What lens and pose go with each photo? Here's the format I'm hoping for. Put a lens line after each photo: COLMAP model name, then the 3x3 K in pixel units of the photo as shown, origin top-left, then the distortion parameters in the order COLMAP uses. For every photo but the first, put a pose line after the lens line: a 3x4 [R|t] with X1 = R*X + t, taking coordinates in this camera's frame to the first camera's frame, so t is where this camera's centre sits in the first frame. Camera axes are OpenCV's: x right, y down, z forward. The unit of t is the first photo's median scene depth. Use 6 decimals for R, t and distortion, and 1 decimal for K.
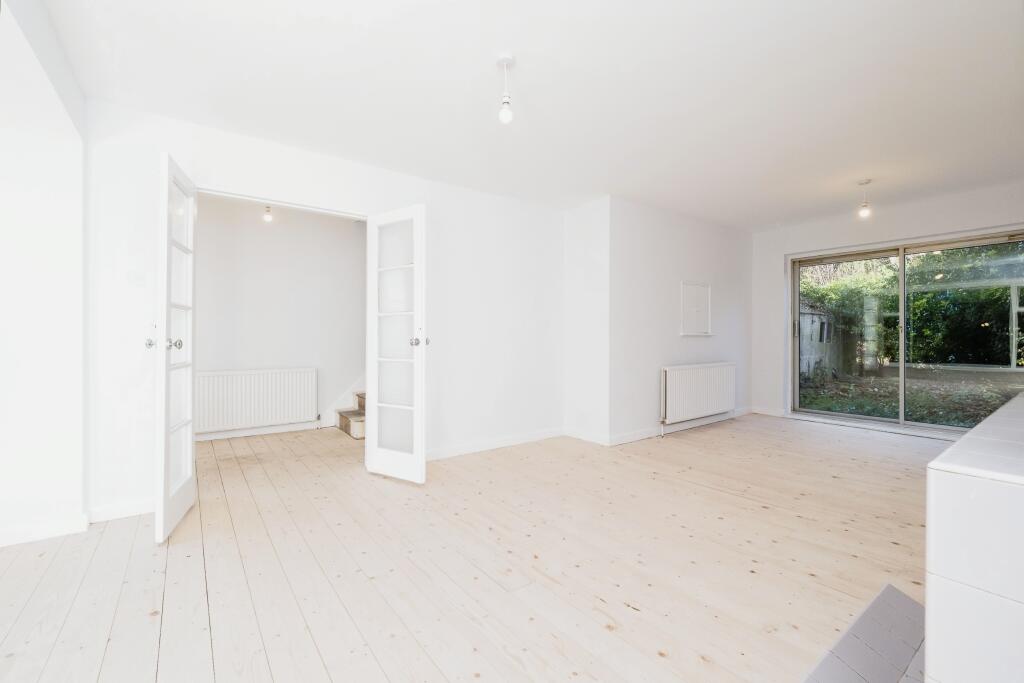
lens RADIAL K [[440.6, 0, 520.4], [0, 440.6, 336.1], [0, 0, 1]] dist [-0.002373, -0.000326]
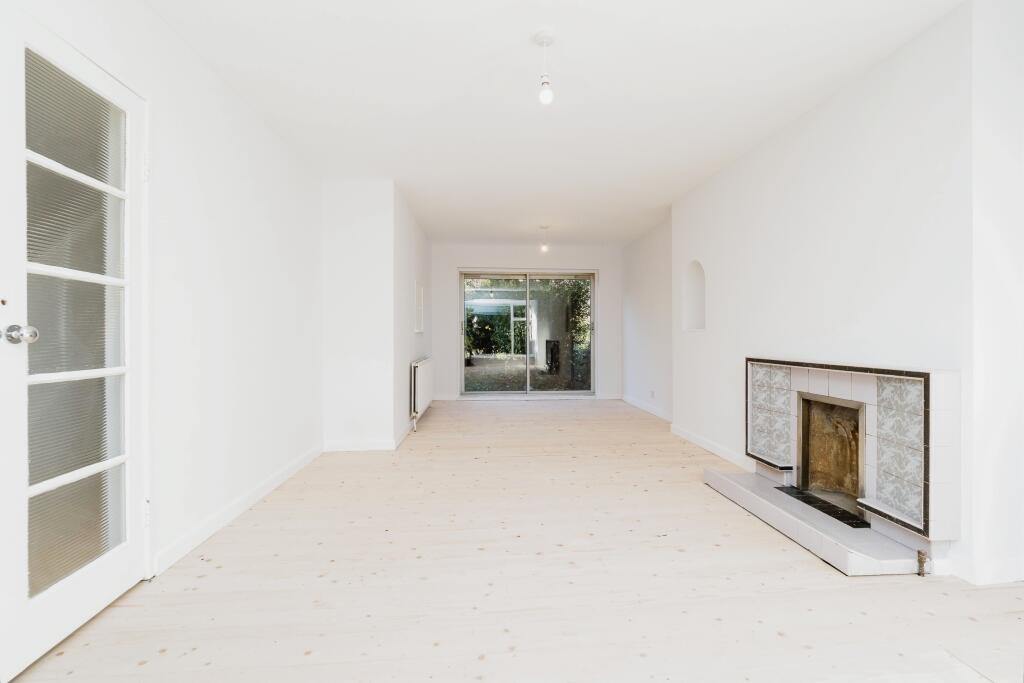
lens RADIAL K [[440.6, 0, 515.6], [0, 440.6, 340.5], [0, 0, 1]] dist [-0.002373, -0.000326]
pose [[0.532287, -0.008053, 0.846526, -0.414255], [0.002985, 0.999966, 0.007636, 0.010276], [-0.846559, -0.001538, 0.532293, 0.258682]]
